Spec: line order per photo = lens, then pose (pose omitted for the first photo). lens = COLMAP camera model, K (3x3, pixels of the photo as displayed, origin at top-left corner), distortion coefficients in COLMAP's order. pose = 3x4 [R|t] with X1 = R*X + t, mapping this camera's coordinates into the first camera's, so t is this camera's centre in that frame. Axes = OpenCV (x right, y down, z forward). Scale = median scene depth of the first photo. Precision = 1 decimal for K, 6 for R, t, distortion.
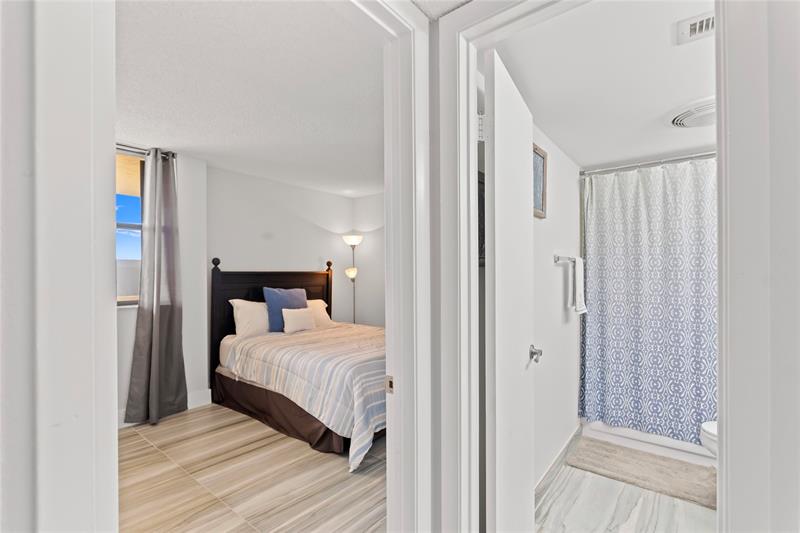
lens RADIAL K [[370.3, 0, 401.6], [0, 370.3, 269.3], [0, 0, 1]] dist [-0.000966, -0.000020]
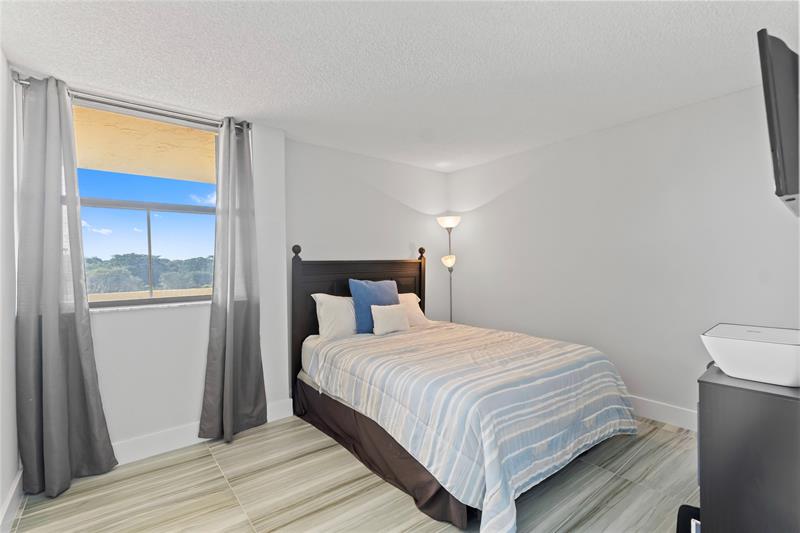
lens RADIAL K [[380.2, 0, 402.0], [0, 380.2, 256.6], [0, 0, 1]] dist [0.000969, 0.000425]
pose [[0.977892, -0.011646, -0.208787, -0.102040], [0.011192, 0.999932, -0.003356, 0.002140], [0.208812, 0.000945, 0.977955, 0.245932]]
